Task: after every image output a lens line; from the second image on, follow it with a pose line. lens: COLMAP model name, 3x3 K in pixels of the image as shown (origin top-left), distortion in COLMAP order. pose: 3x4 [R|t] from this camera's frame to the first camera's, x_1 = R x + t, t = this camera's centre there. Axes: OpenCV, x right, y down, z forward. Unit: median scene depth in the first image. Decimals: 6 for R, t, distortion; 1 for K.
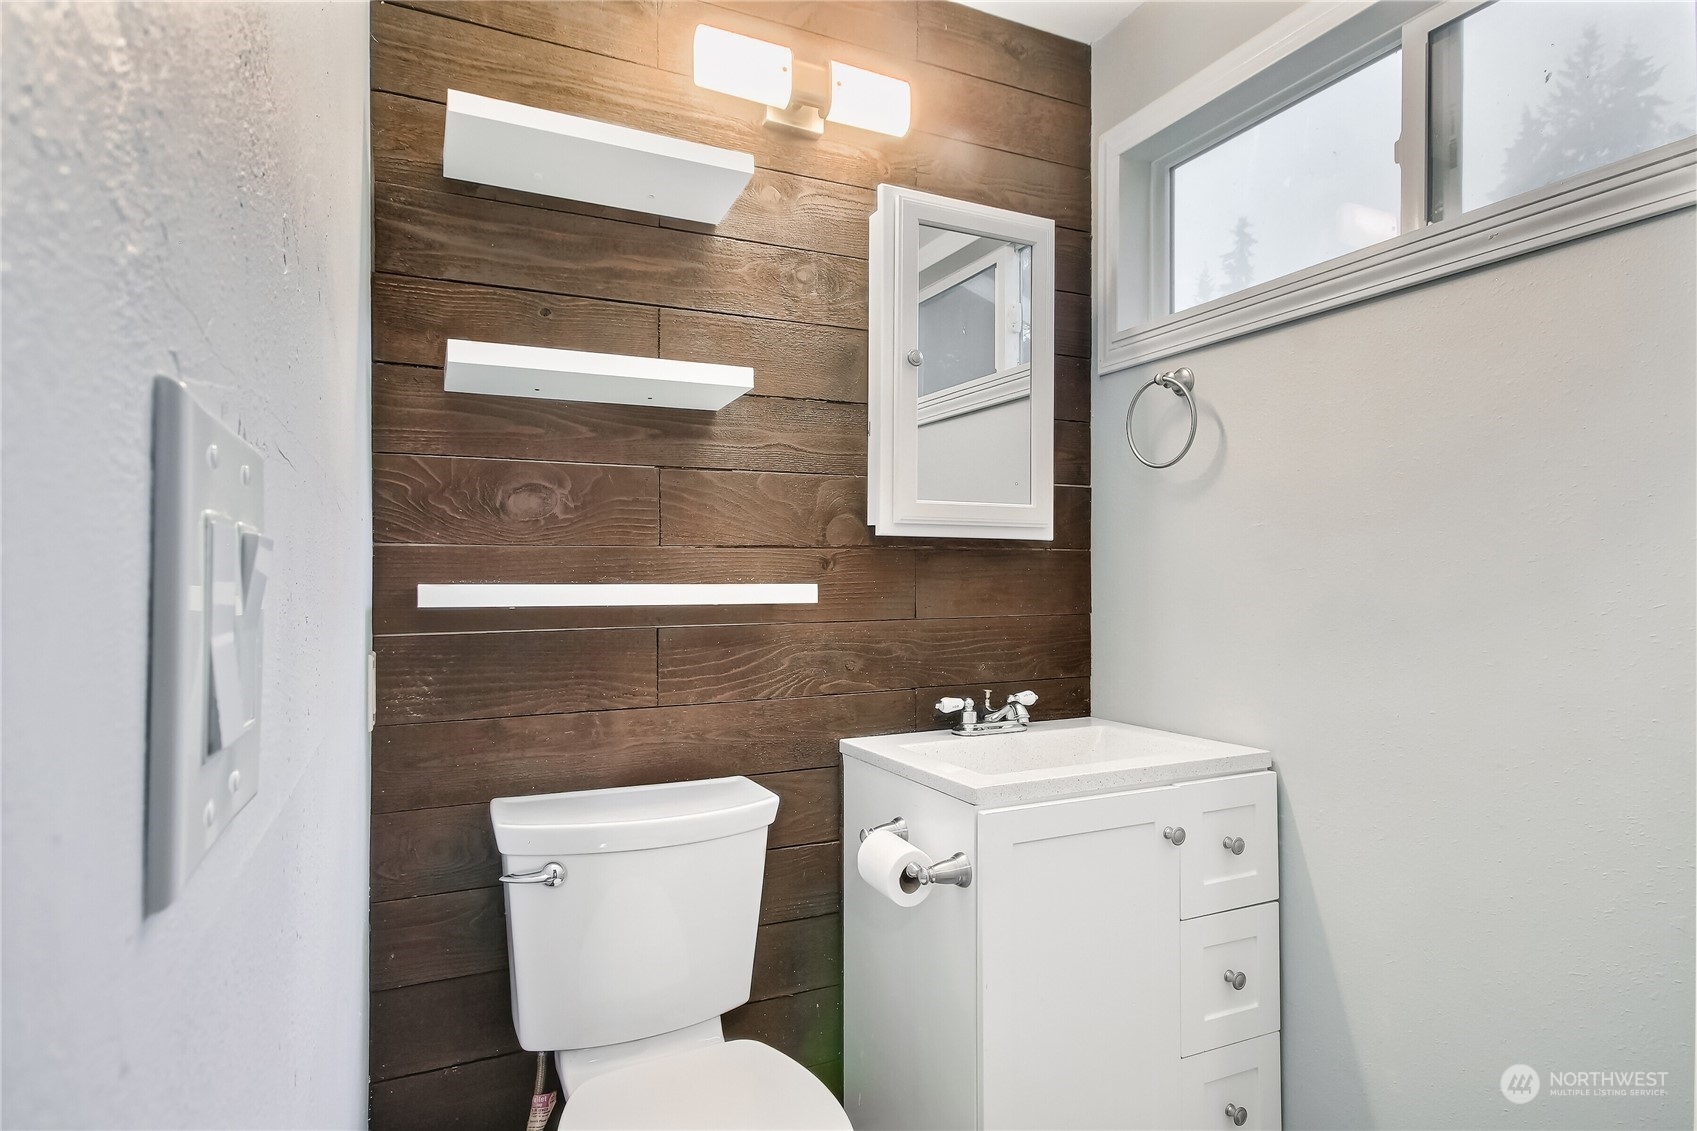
lens RADIAL K [[857.9, 0, 847.8], [0, 857.9, 563.2], [0, 0, 1]] dist [0.003821, -0.000452]
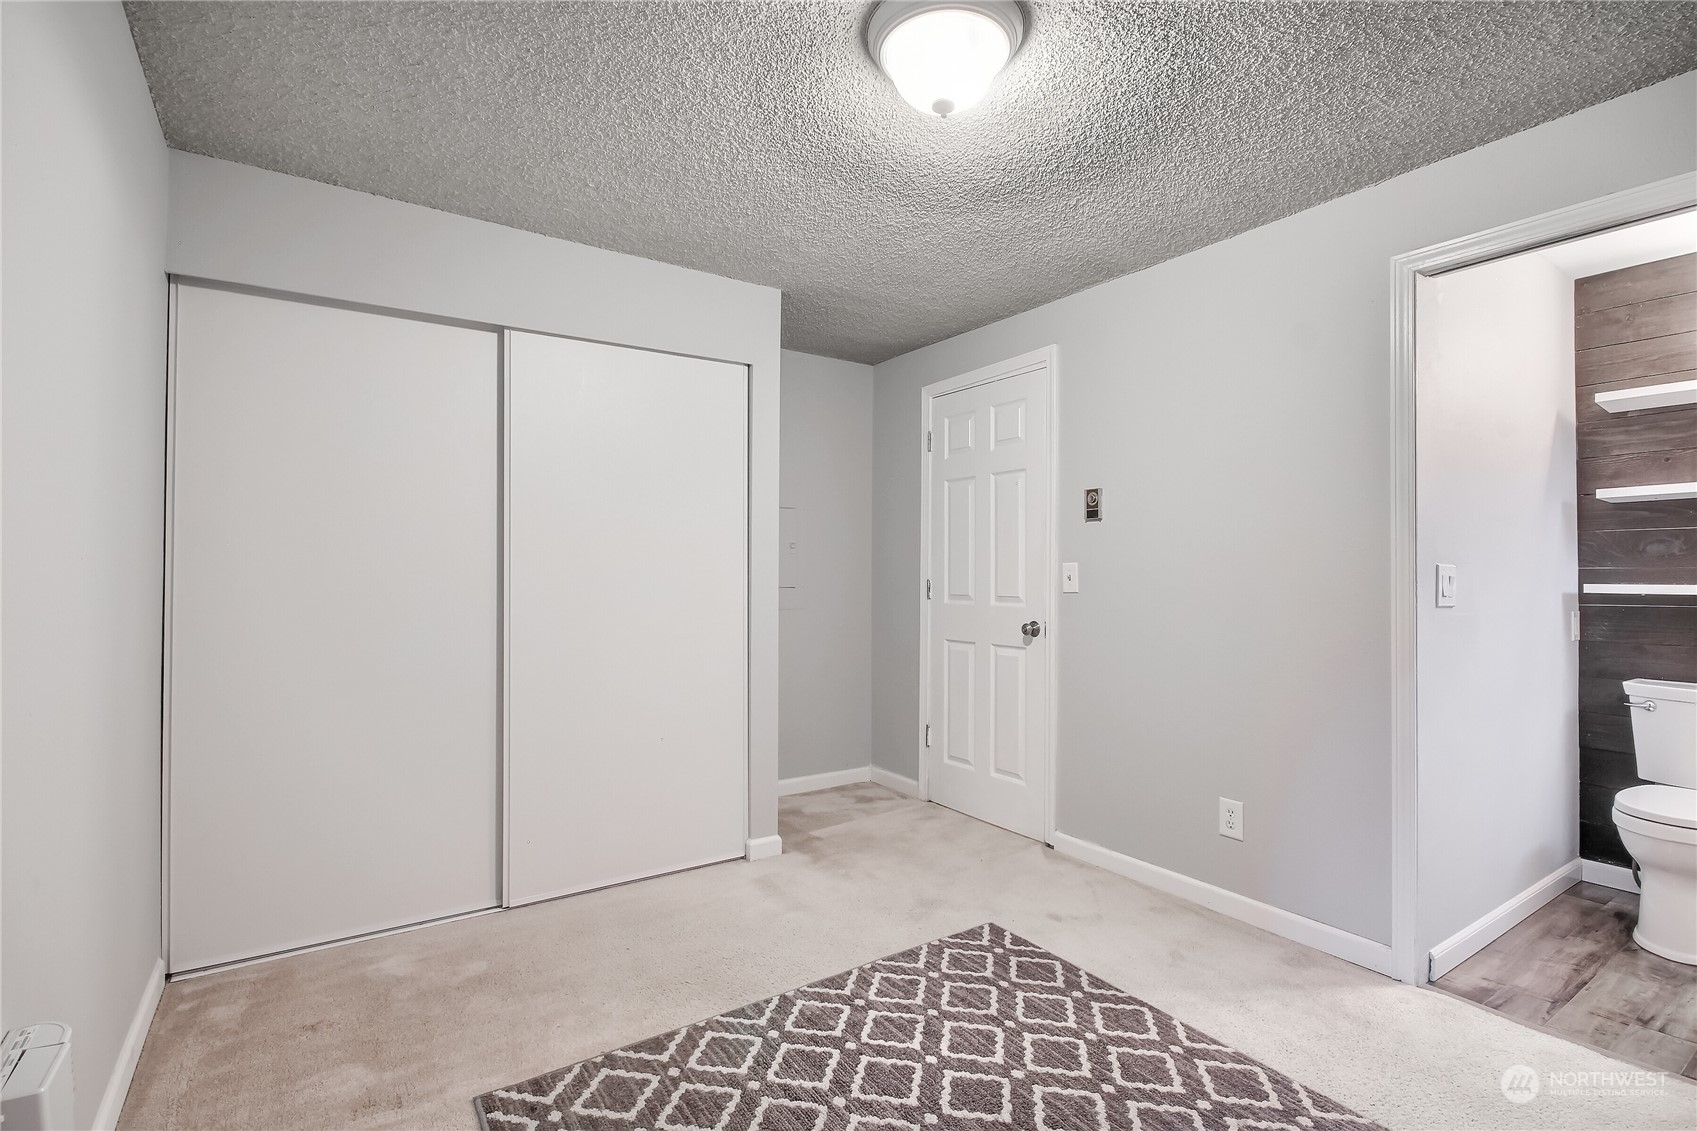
lens RADIAL K [[795.5, 0, 847.3], [0, 795.5, 568.4], [0, 0, 1]] dist [0.000527, -0.001957]
pose [[0.122961, -0.014318, -0.992308, 1.434341], [0.004142, 0.999895, -0.013914, 0.001516], [0.992403, -0.002399, 0.123007, -1.354143]]
